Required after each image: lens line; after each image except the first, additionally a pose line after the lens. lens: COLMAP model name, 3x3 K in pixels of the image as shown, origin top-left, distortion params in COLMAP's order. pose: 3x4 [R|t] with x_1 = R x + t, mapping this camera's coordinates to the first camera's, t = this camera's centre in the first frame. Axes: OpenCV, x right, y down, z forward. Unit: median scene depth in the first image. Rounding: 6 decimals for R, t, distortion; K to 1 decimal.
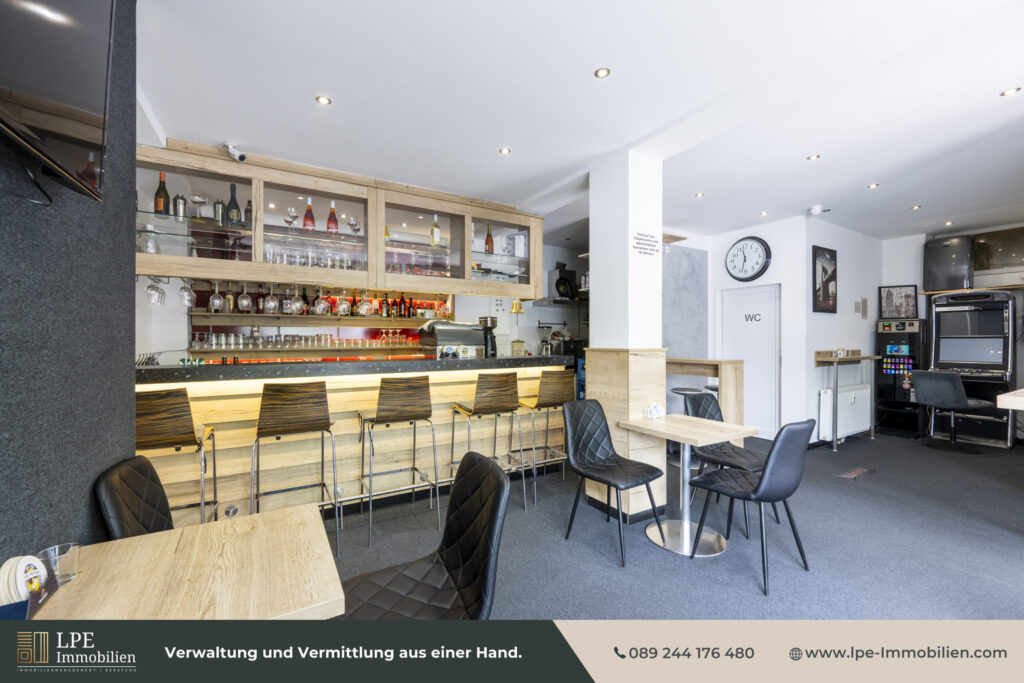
lens RADIAL K [[402.2, 0, 511.3], [0, 402.2, 340.6], [0, 0, 1]] dist [-0.001089, -0.000077]
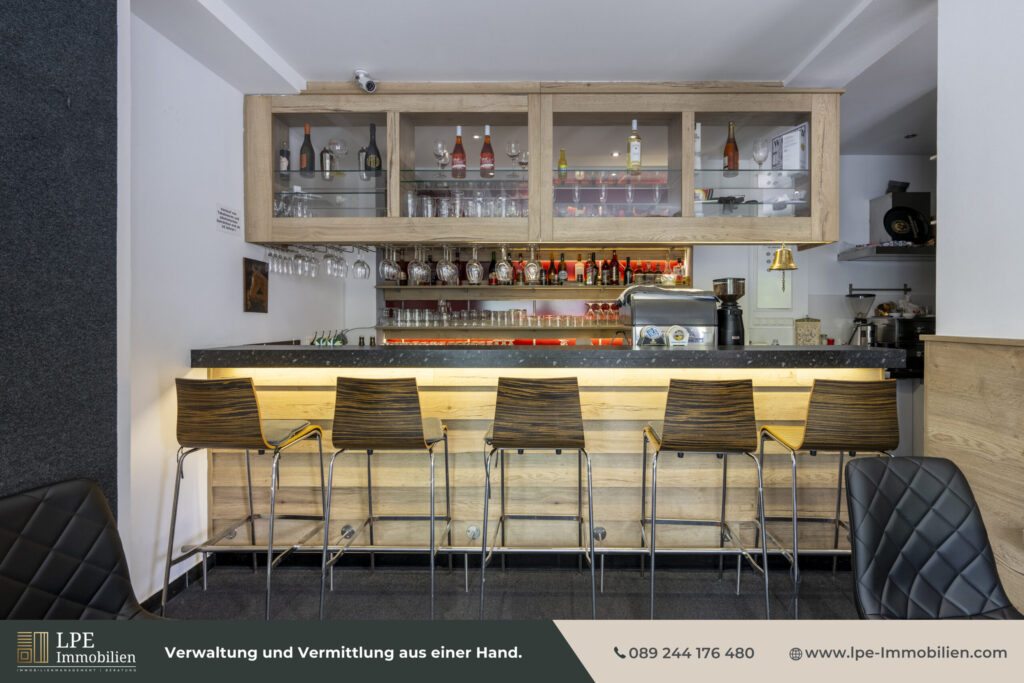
lens RADIAL K [[485.6, 0, 538.5], [0, 485.6, 319.0], [0, 0, 1]] dist [0.003096, 0.001262]
pose [[0.854508, 0.004964, -0.519415, 0.080247], [-0.003774, 0.999987, 0.003348, -0.000309], [0.519425, -0.000901, 0.854516, 0.253045]]
